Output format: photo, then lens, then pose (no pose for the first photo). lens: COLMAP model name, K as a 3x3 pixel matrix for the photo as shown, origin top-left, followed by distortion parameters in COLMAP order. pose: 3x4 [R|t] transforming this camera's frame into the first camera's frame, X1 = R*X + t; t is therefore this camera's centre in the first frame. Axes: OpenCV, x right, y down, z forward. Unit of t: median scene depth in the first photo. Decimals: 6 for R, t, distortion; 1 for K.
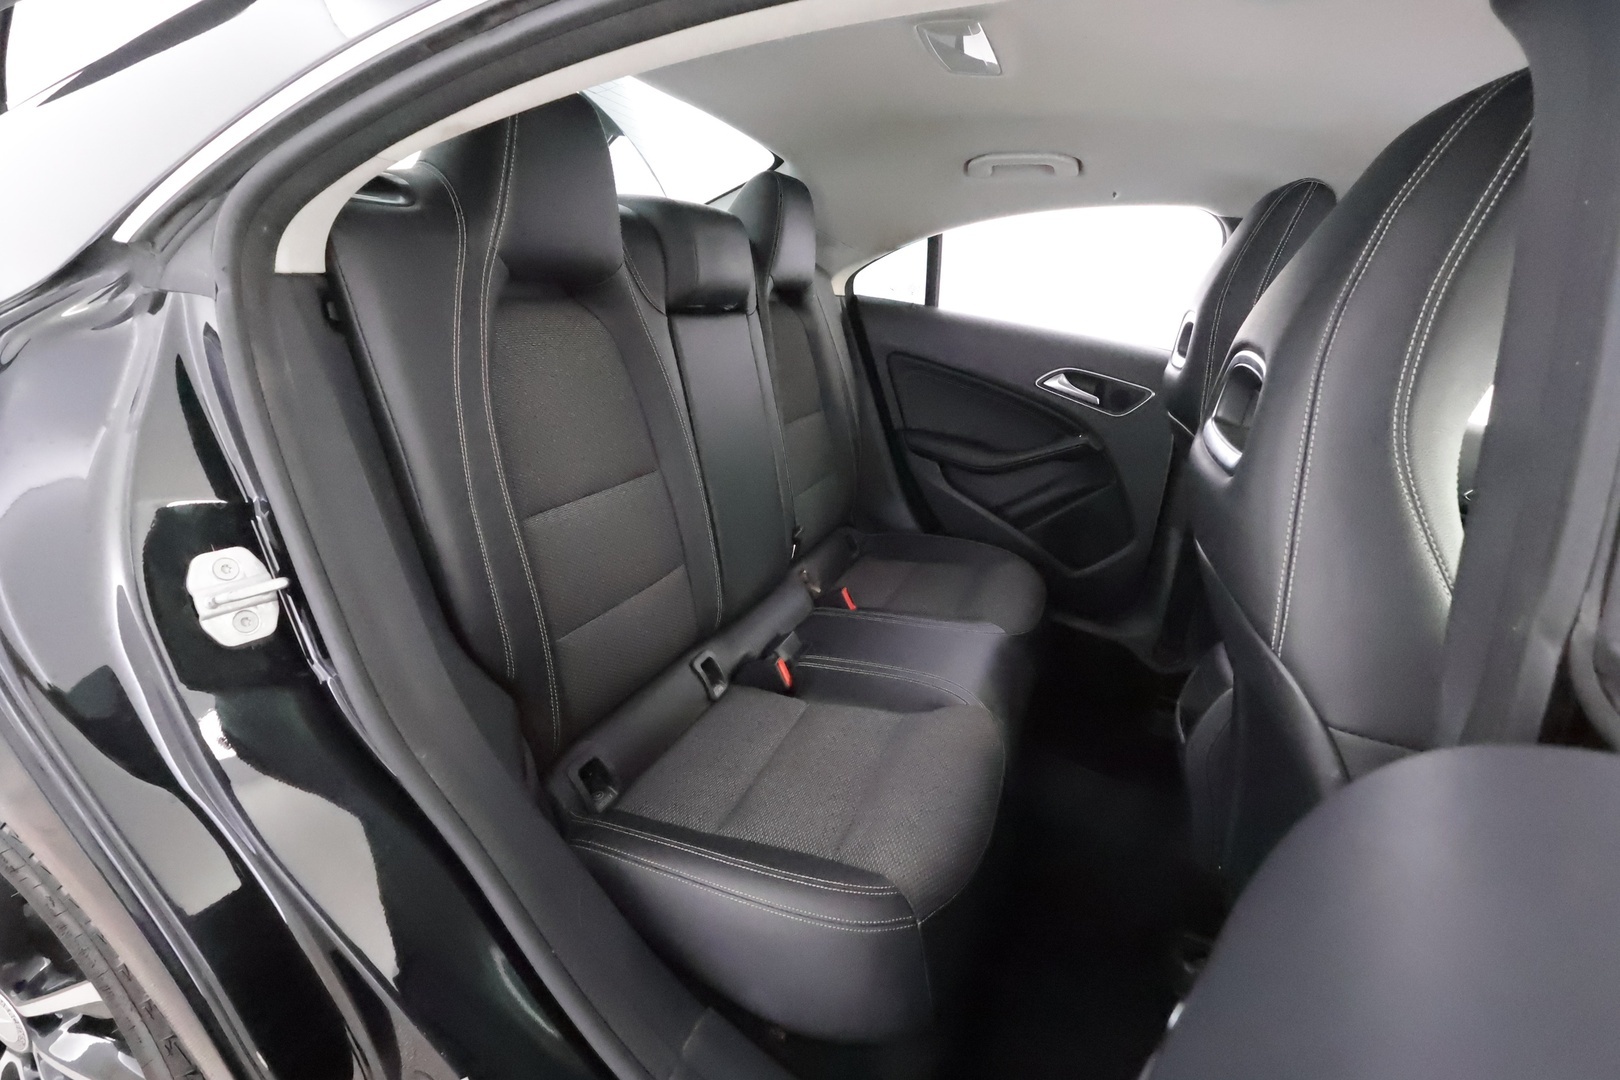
lens RADIAL K [[748.3, 0, 805.3], [0, 748.3, 544.1], [0, 0, 1]] dist [0.000932, 0.000499]
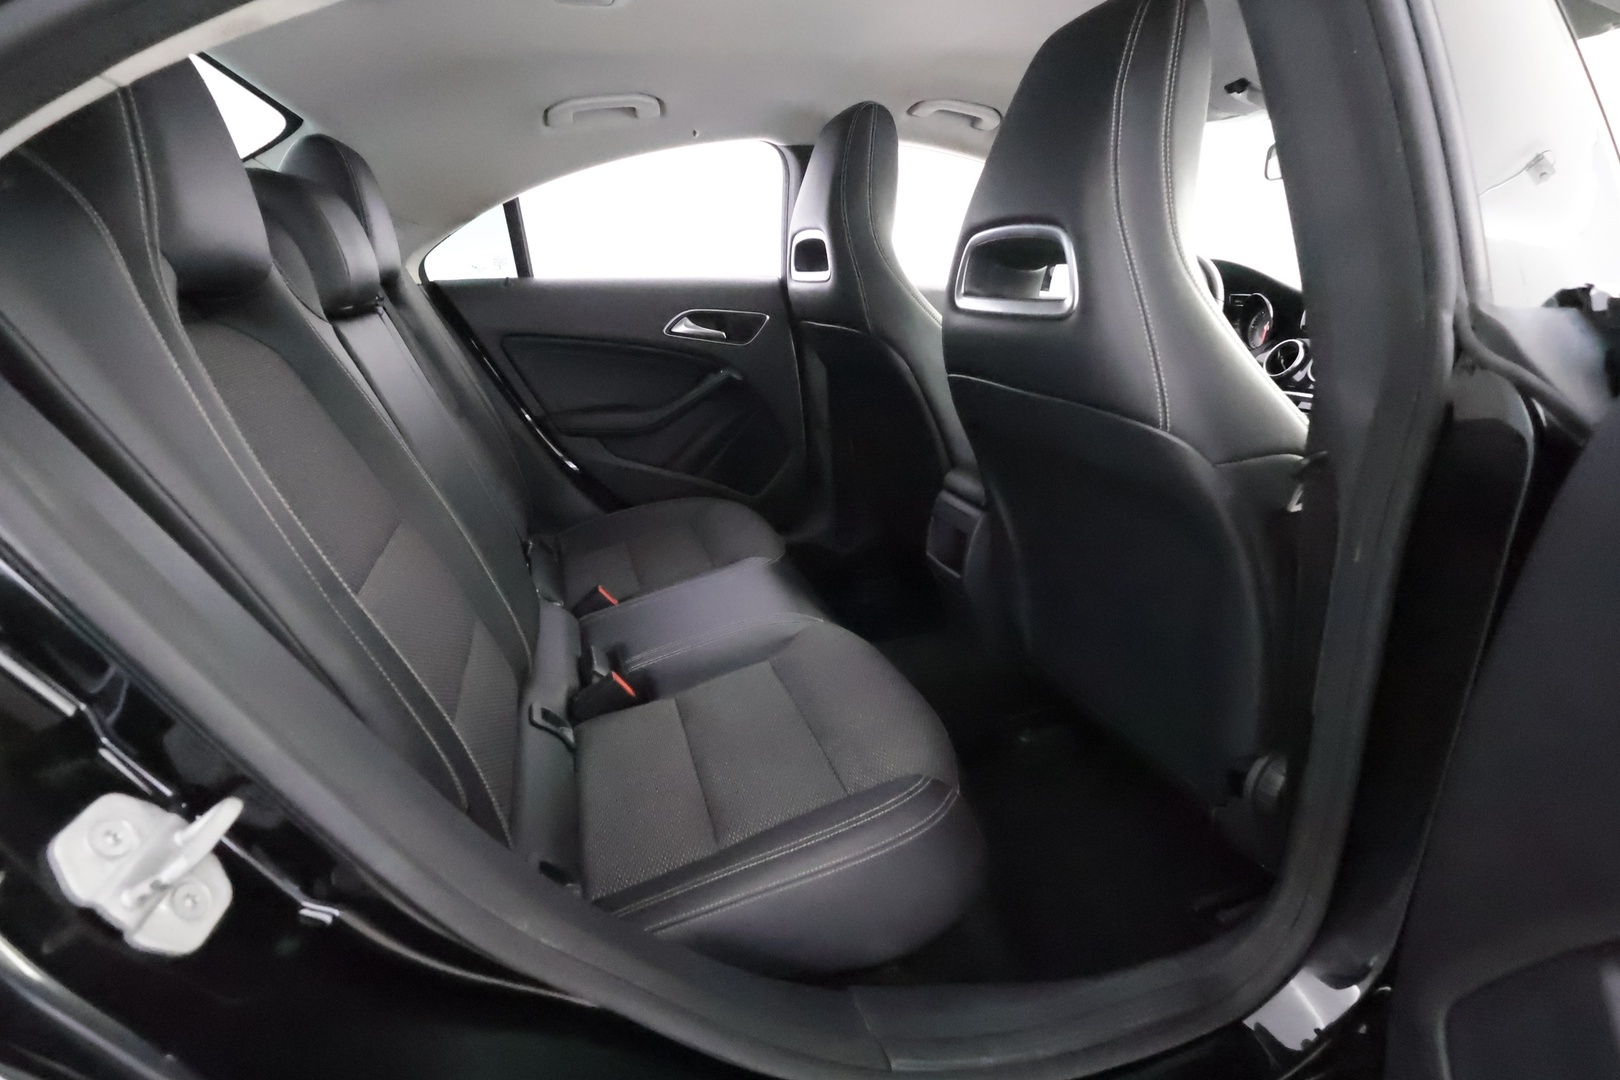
lens RADIAL K [[748.3, 0, 805.3], [0, 748.3, 544.1], [0, 0, 1]] dist [0.000932, 0.000499]
pose [[0.762255, -0.364526, 0.534872, -0.194232], [0.349402, 0.927333, 0.134059, -0.019363], [-0.544872, 0.084698, 0.834231, 0.080423]]
